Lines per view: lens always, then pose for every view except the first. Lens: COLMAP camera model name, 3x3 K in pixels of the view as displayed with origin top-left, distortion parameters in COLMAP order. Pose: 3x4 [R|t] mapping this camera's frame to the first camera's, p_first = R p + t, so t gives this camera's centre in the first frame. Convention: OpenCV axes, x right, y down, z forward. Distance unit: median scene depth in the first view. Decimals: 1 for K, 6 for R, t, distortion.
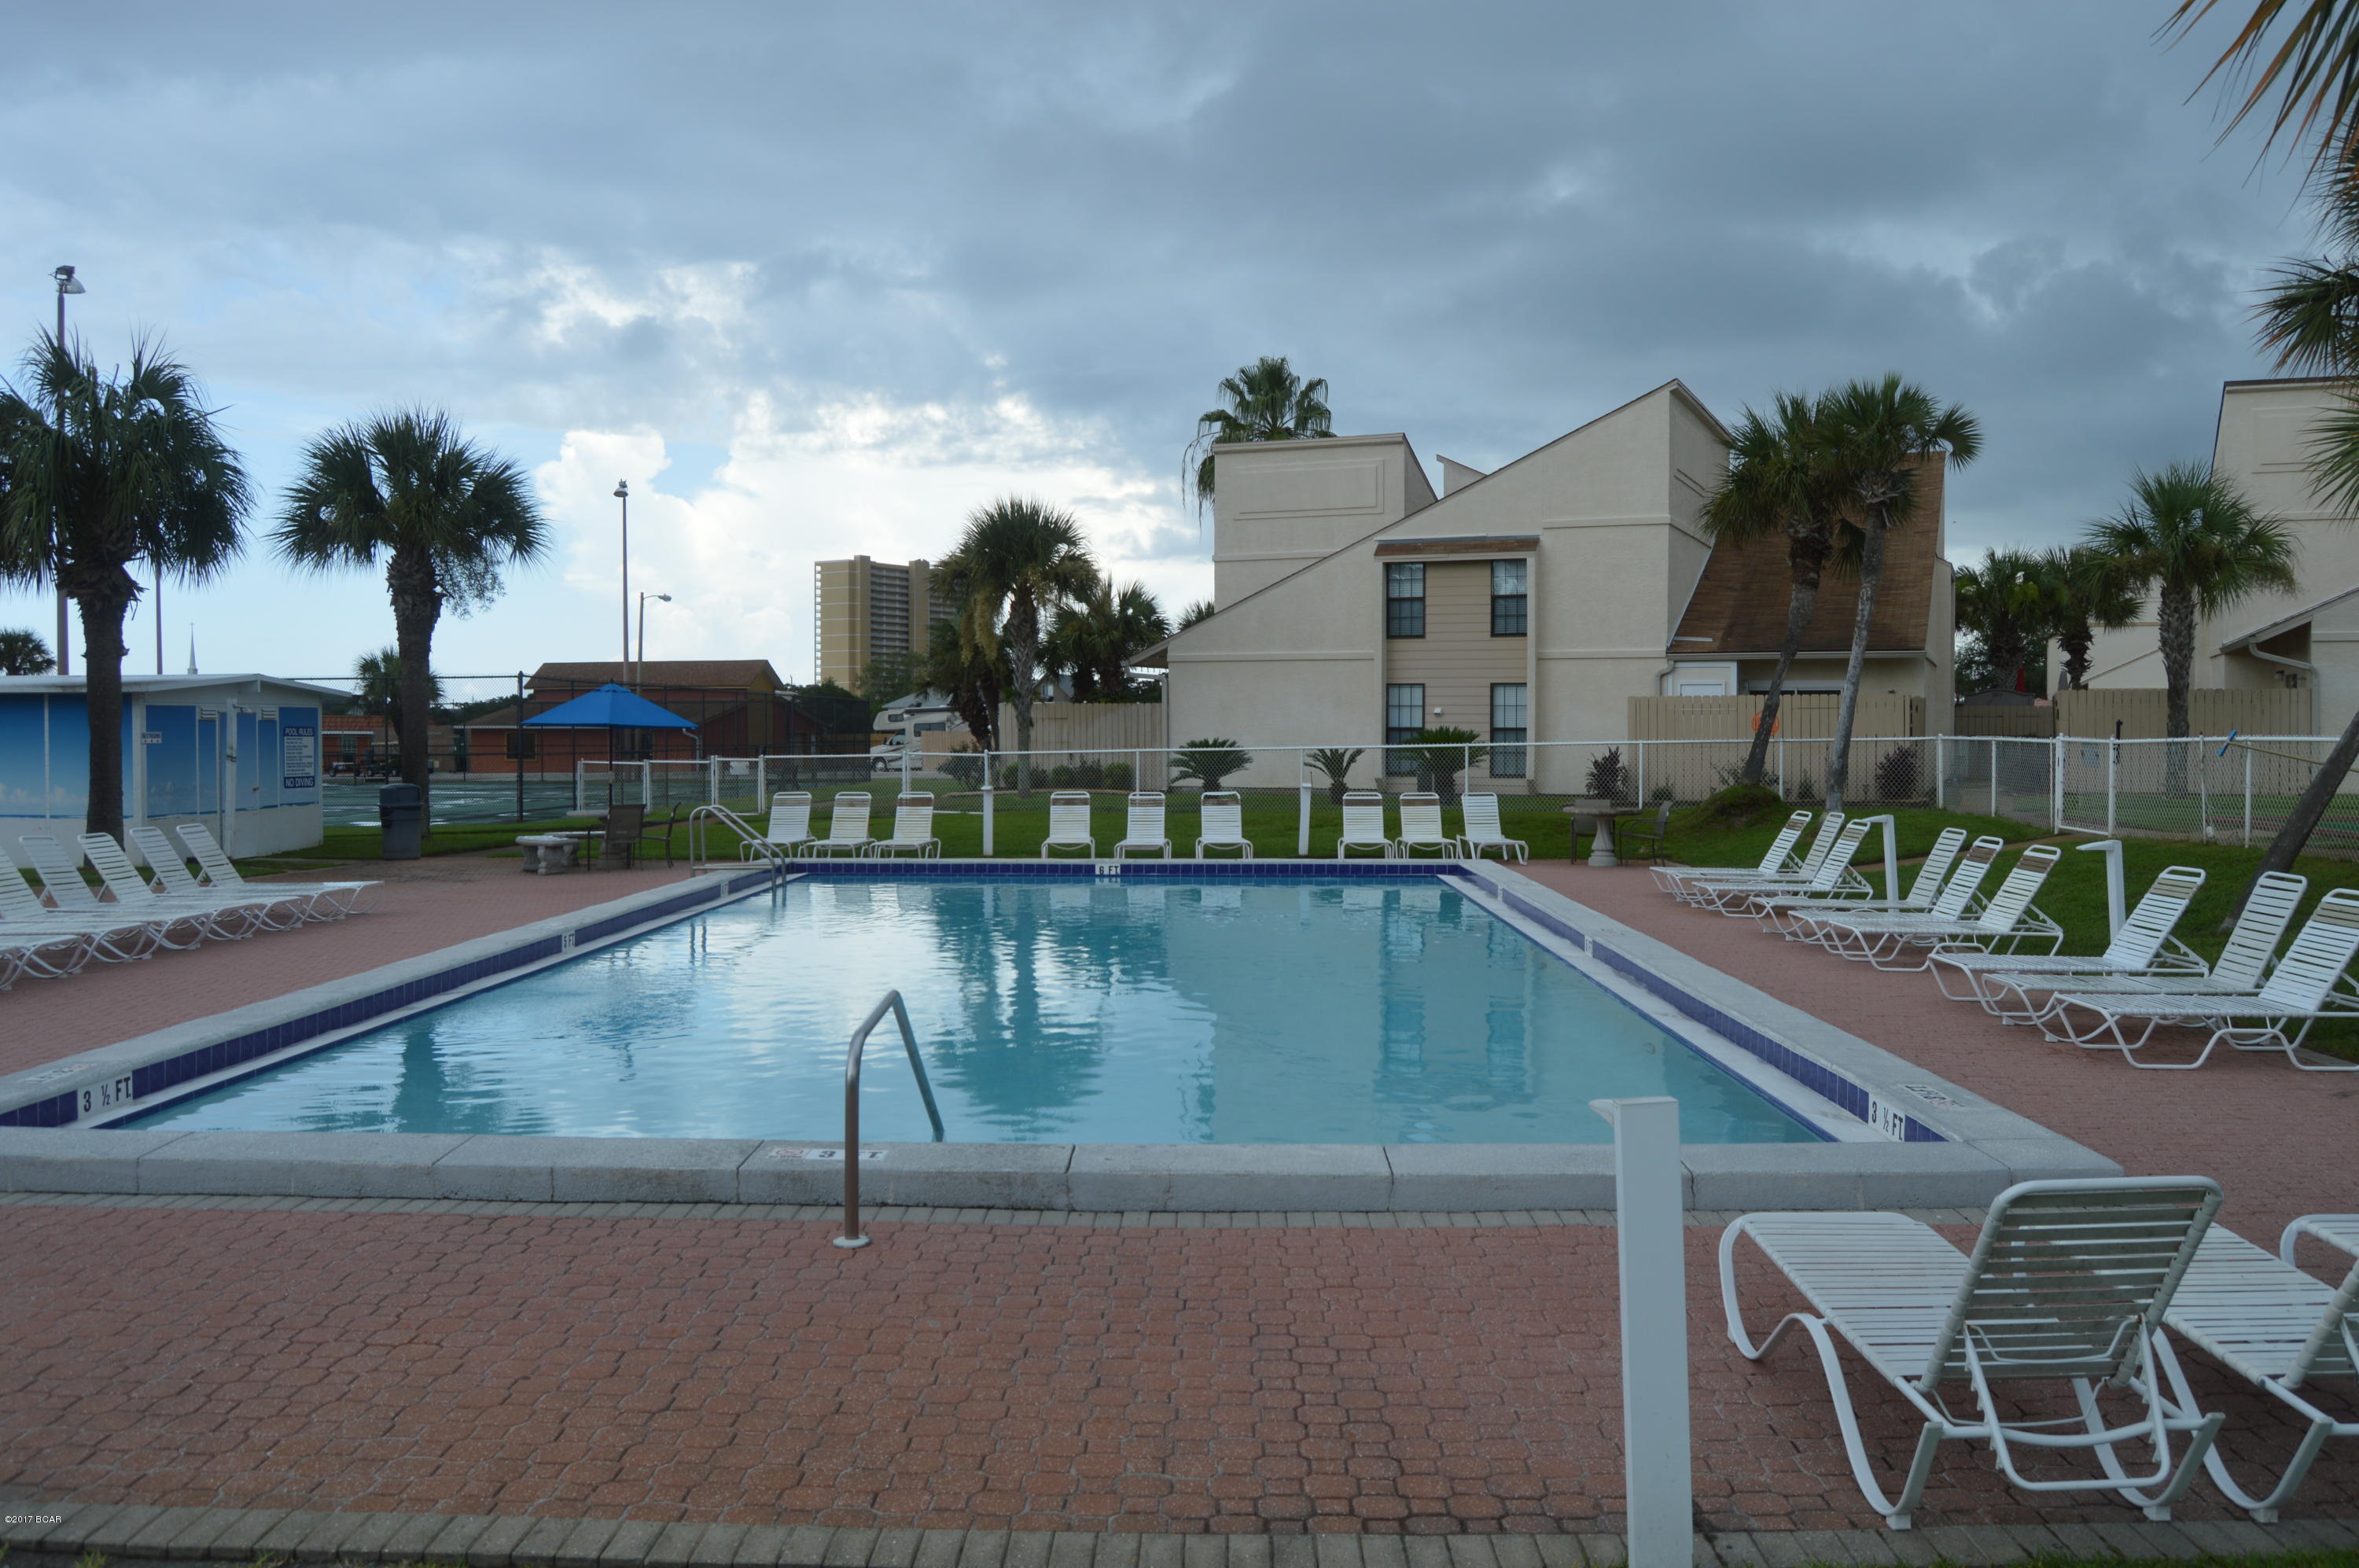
lens RADIAL K [[1891.8, 0, 1174.5], [0, 1891.8, 782.7], [0, 0, 1]] dist [-0.095123, 0.045953]
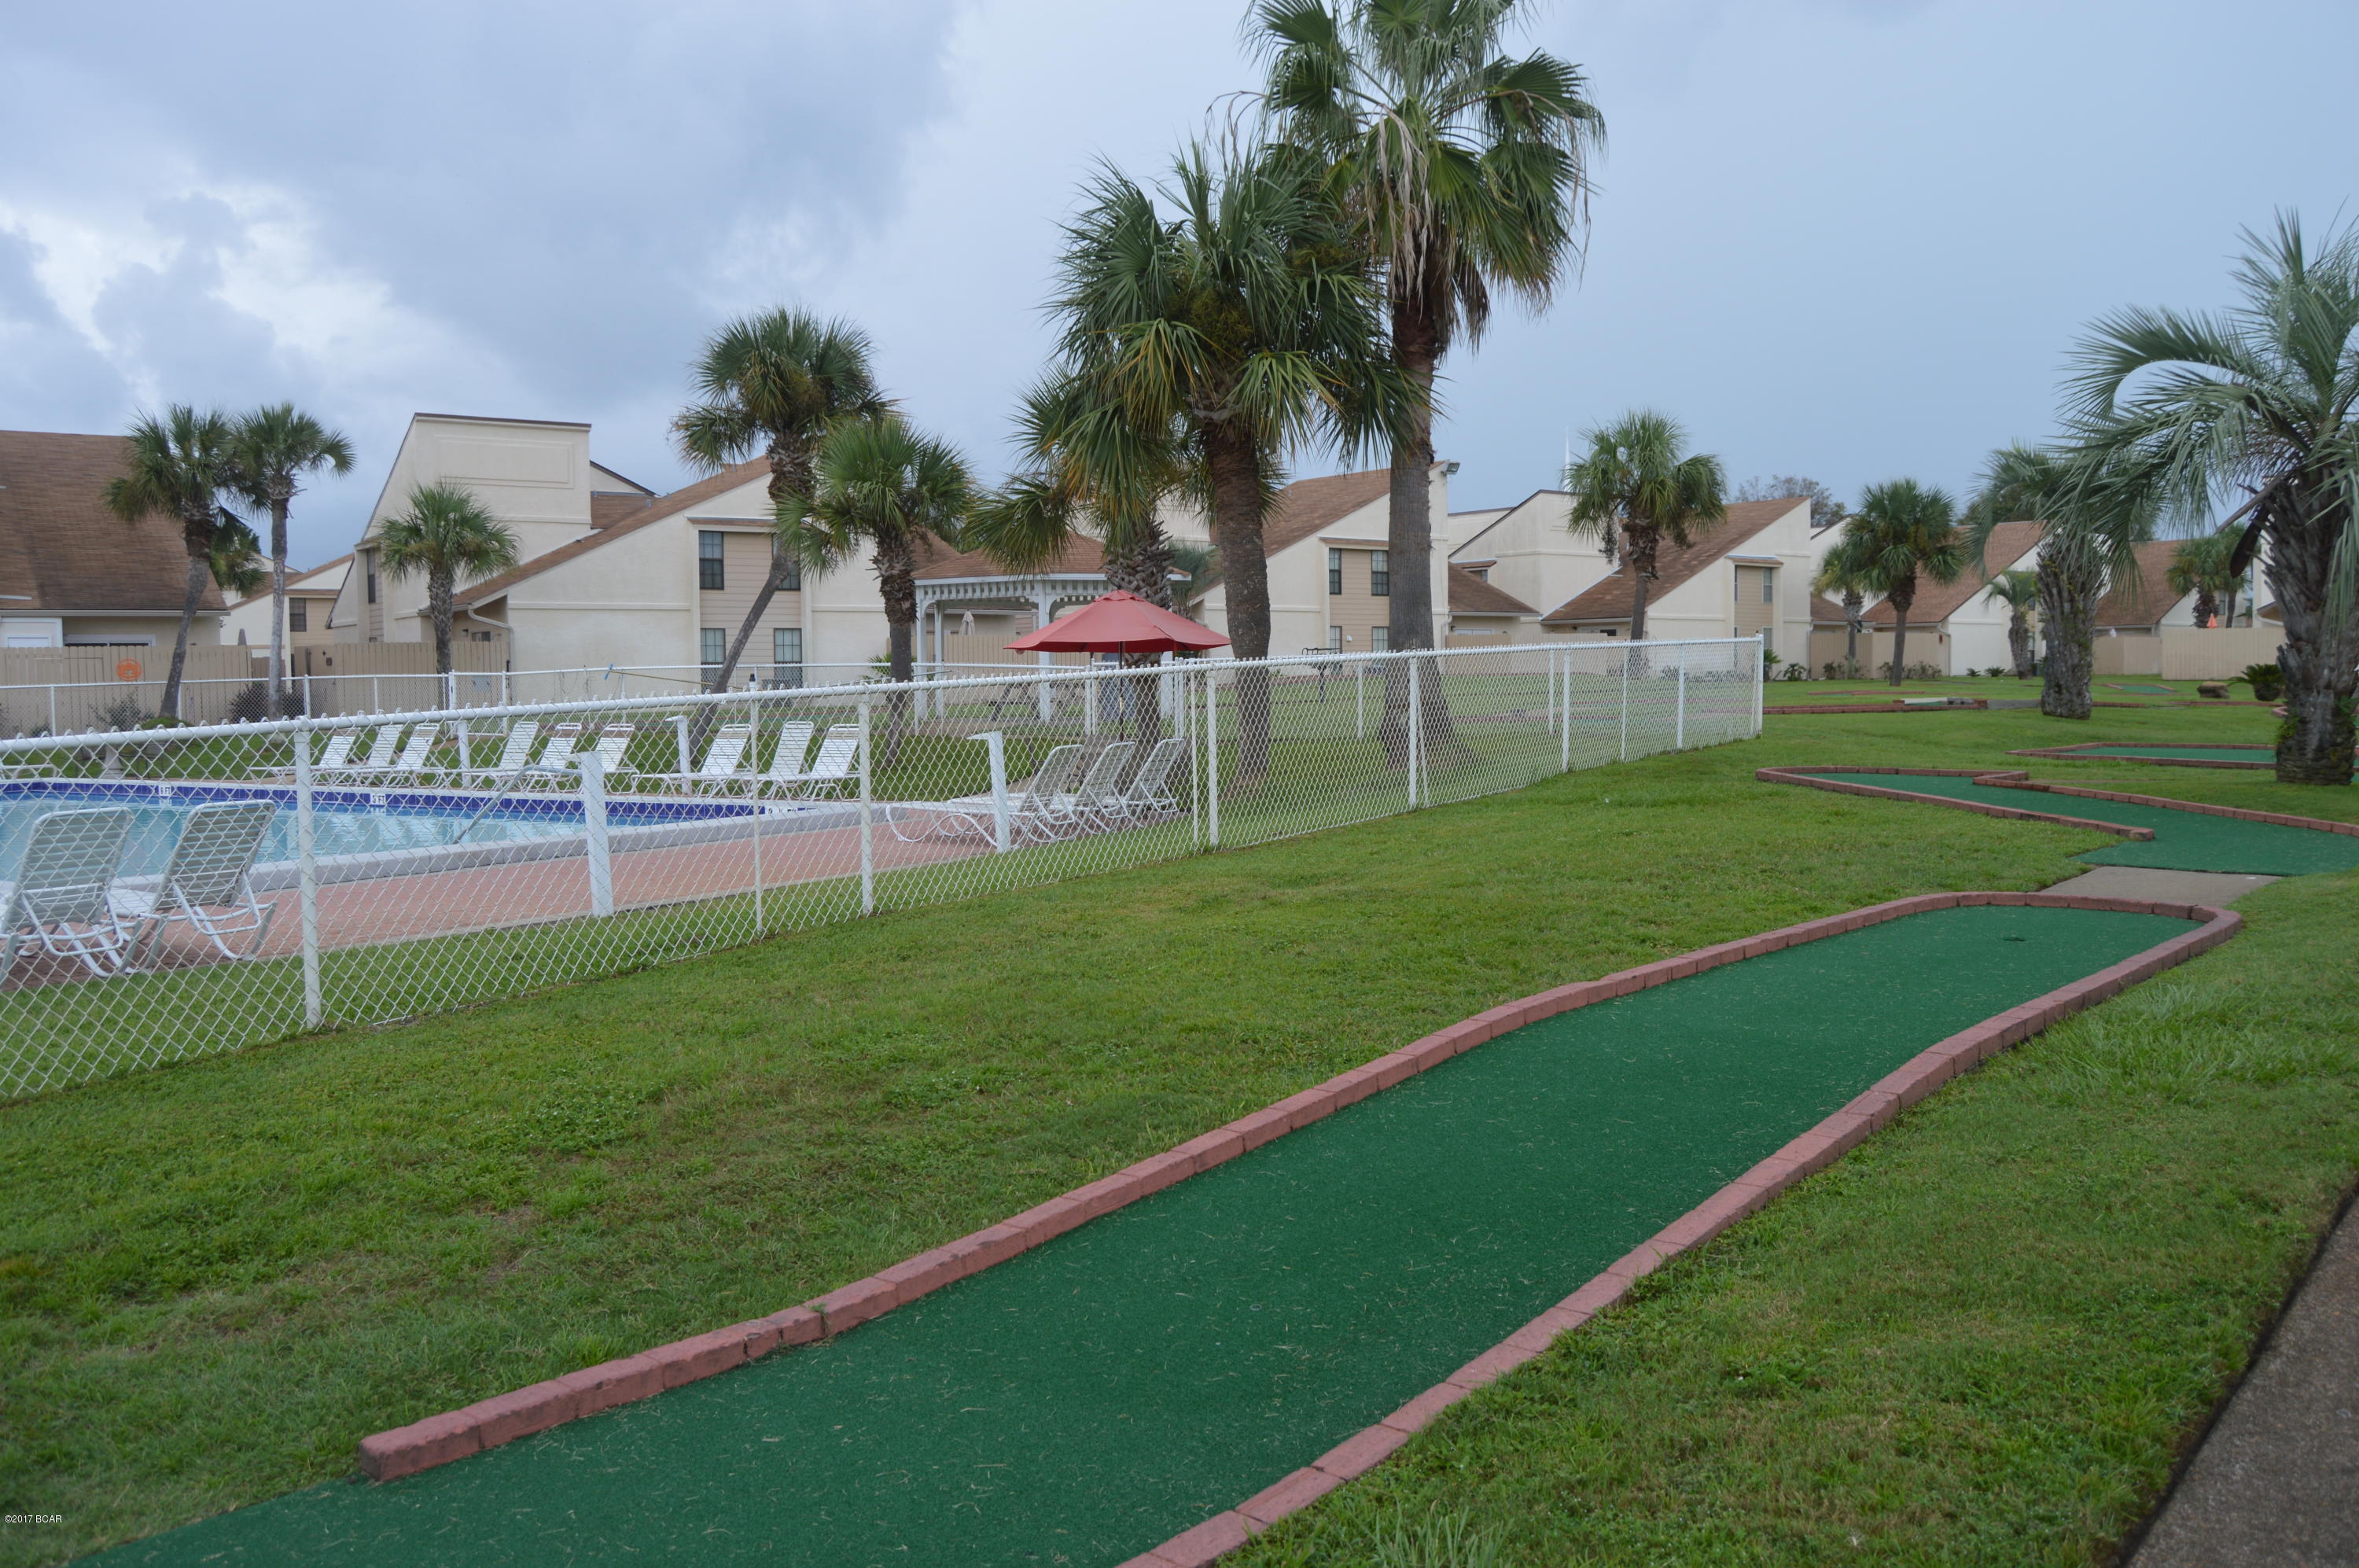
lens RADIAL K [[1891.8, 0, 1181.1], [0, 1891.8, 785.0], [0, 0, 1]] dist [-0.095123, 0.045953]
pose [[0.486204, -0.056551, 0.872013, -0.338532], [0.036948, 0.998342, 0.044143, 0.012863], [-0.873064, 0.010757, 0.487487, -0.140419]]
